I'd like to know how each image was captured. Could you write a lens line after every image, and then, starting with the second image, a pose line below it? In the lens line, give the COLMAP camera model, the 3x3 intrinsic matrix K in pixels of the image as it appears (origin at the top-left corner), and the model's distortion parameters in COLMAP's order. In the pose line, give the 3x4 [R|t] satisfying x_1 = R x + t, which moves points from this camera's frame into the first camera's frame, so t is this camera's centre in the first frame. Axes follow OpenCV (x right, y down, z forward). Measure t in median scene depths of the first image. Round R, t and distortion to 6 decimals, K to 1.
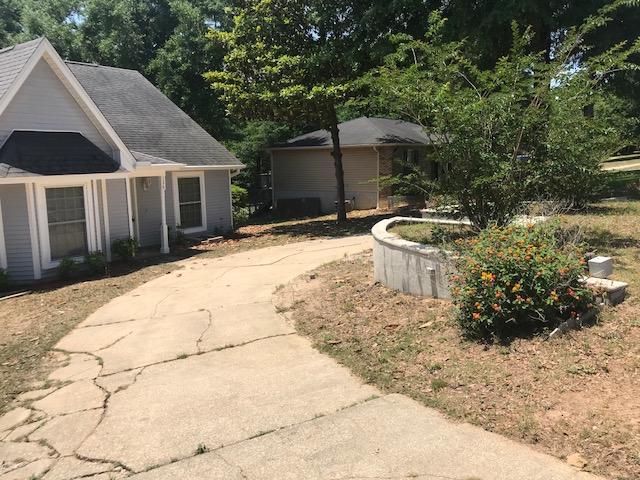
lens RADIAL K [[526.0, 0, 322.6], [0, 526.0, 236.2], [0, 0, 1]] dist [0.033788, -0.034980]
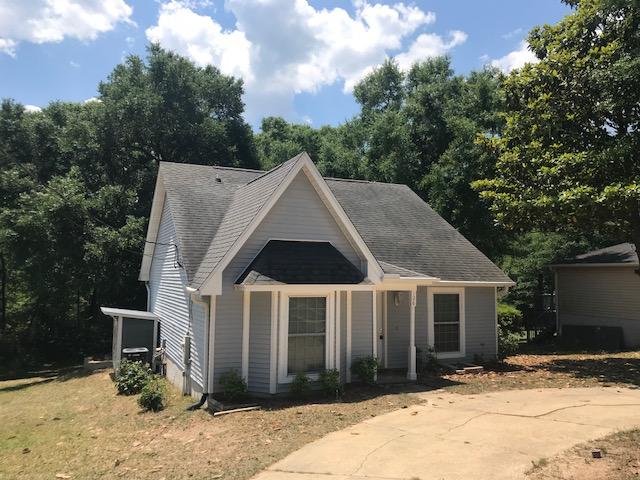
lens RADIAL K [[526.0, 0, 322.4], [0, 526.0, 232.8], [0, 0, 1]] dist [0.033788, -0.034980]
pose [[0.865035, -0.011172, -0.501586, 0.011913], [-0.101857, 0.975021, -0.197380, -0.015462], [0.491263, 0.221831, 0.842290, 0.131003]]
